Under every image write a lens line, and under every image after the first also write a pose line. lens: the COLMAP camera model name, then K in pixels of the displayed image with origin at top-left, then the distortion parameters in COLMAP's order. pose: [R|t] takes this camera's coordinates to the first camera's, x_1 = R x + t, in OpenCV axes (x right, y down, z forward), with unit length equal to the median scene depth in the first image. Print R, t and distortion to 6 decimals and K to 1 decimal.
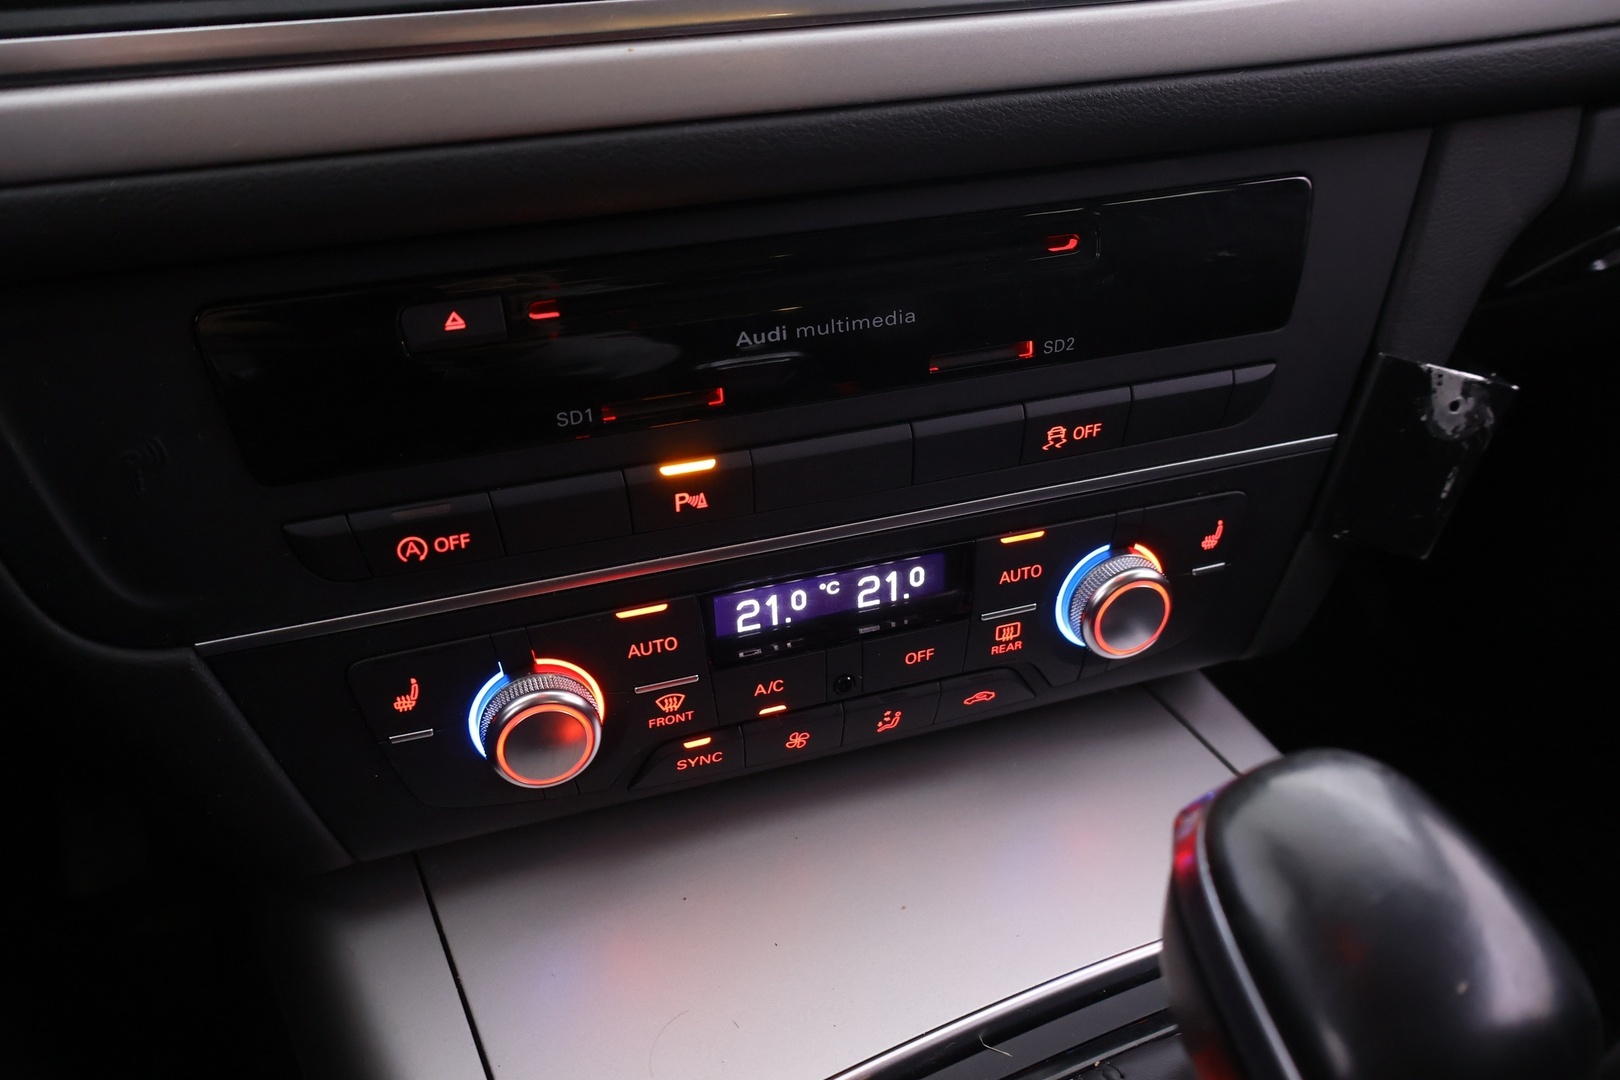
lens RADIAL K [[1409.4, 0, 805.6], [0, 1409.4, 547.5], [0, 0, 1]] dist [0.008189, -0.003057]
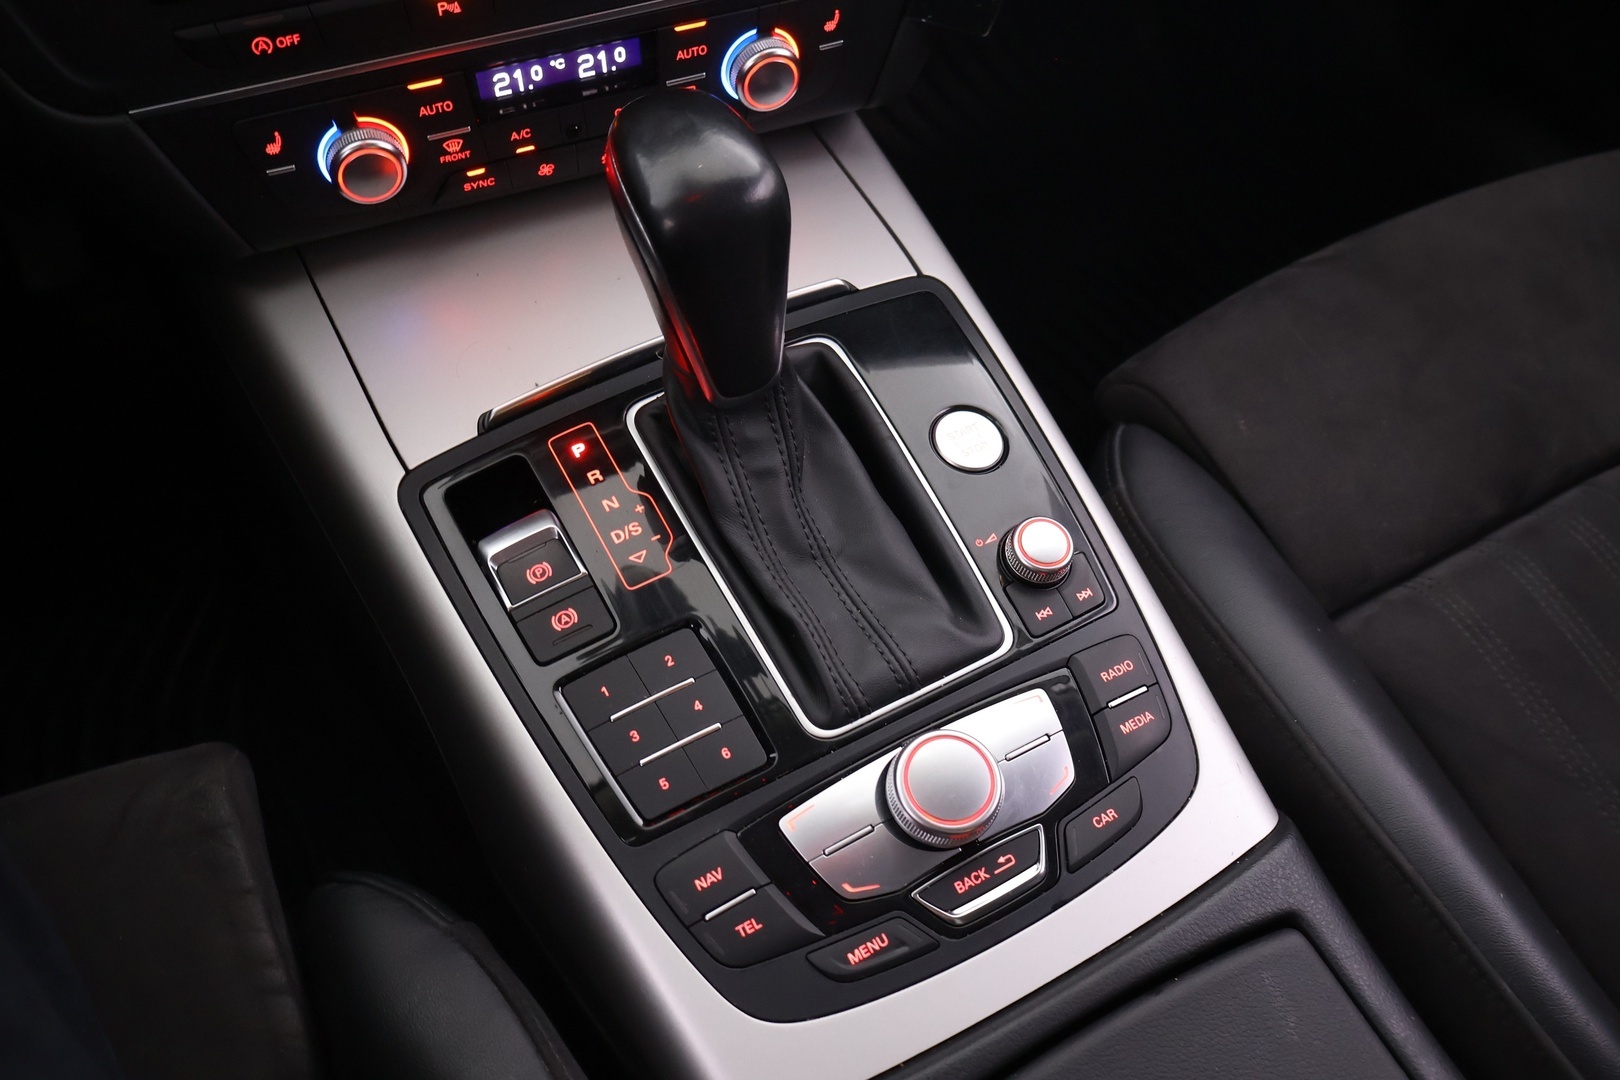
lens RADIAL K [[1409.4, 0, 804.6], [0, 1409.4, 531.5], [0, 0, 1]] dist [0.008189, -0.003057]
pose [[0.998600, -0.019675, 0.049100, 0.194469], [-0.001294, 0.918884, 0.394526, -0.105418], [-0.052879, -0.394037, 0.917572, -0.560339]]
